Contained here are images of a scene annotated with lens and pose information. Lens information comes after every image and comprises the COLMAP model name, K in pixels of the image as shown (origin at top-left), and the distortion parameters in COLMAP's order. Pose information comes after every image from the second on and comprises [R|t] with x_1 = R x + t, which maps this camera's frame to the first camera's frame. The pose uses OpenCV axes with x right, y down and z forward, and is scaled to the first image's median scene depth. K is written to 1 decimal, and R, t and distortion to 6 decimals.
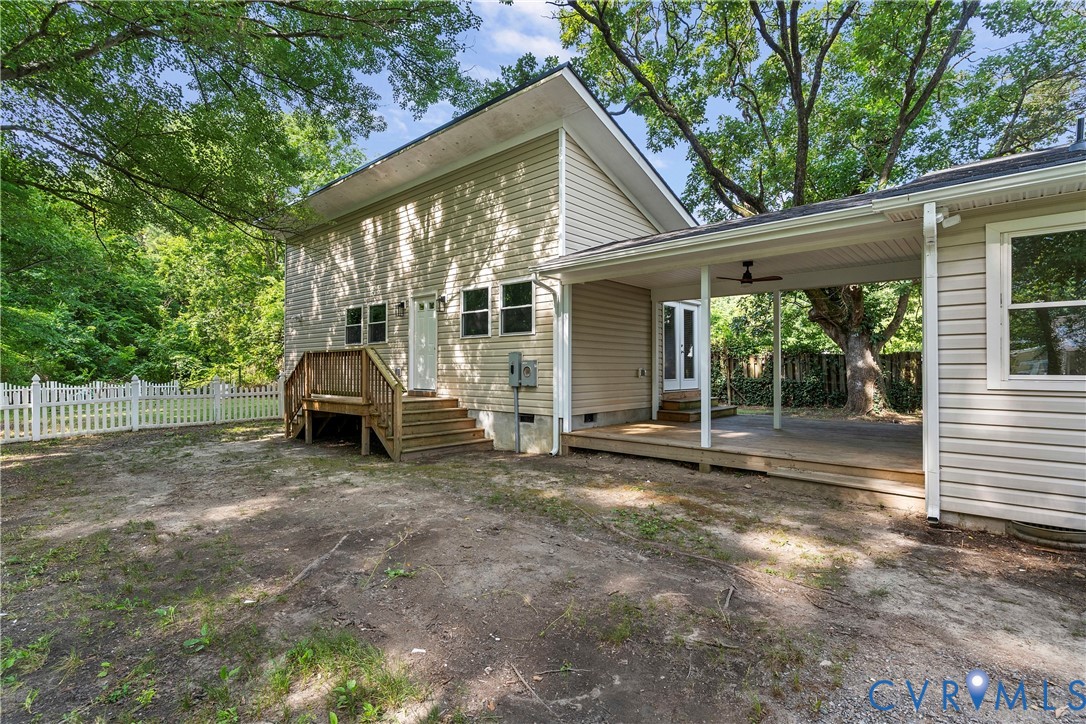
lens RADIAL K [[514.6, 0, 545.1], [0, 514.6, 362.1], [0, 0, 1]] dist [0.003744, -0.001310]
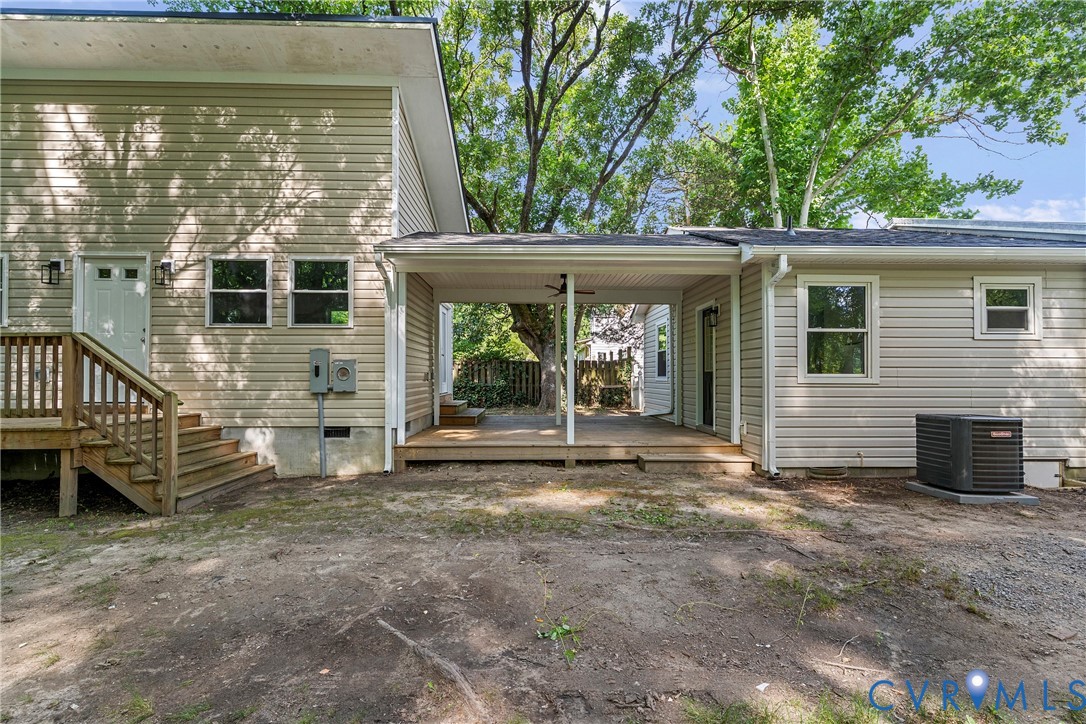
lens RADIAL K [[514.6, 0, 551.7], [0, 514.6, 369.4], [0, 0, 1]] dist [0.003744, -0.001310]
pose [[0.726349, 0.008184, 0.687277, -0.328327], [-0.009055, 0.999956, -0.002338, 0.009927], [-0.687266, -0.004525, 0.726392, 0.184089]]
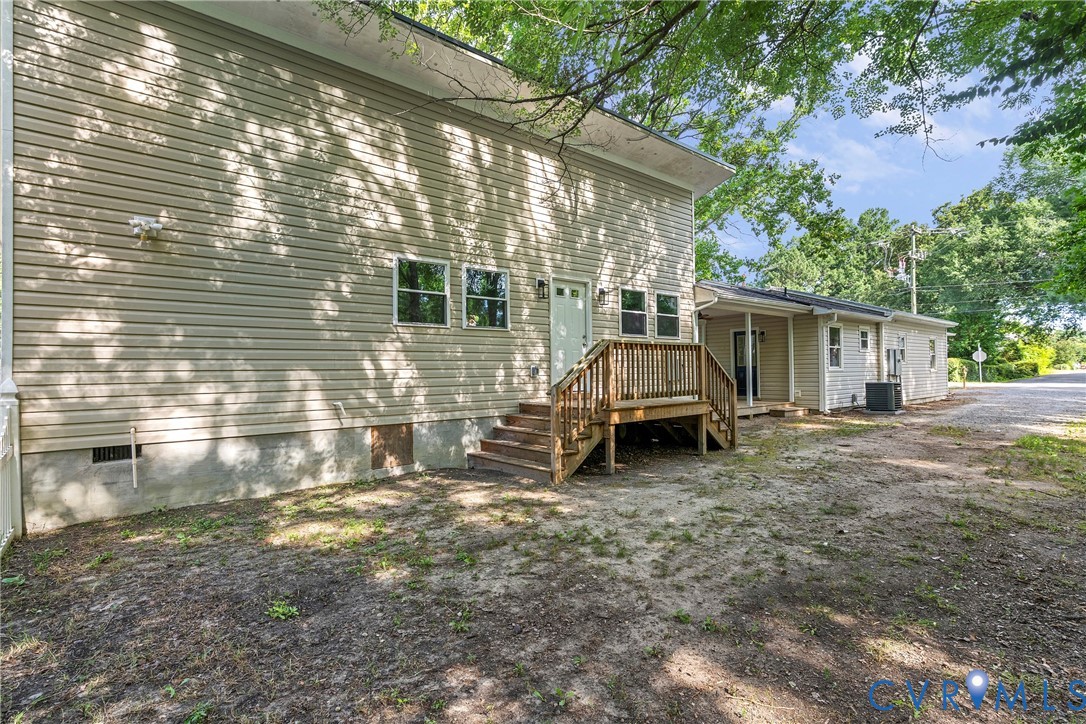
lens RADIAL K [[514.6, 0, 546.0], [0, 514.6, 356.1], [0, 0, 1]] dist [0.003744, -0.001310]
pose [[0.145662, 0.022301, 0.989083, -1.255197], [-0.002356, 0.999751, -0.022195, 0.016066], [-0.989332, 0.000903, 0.145678, 1.077313]]
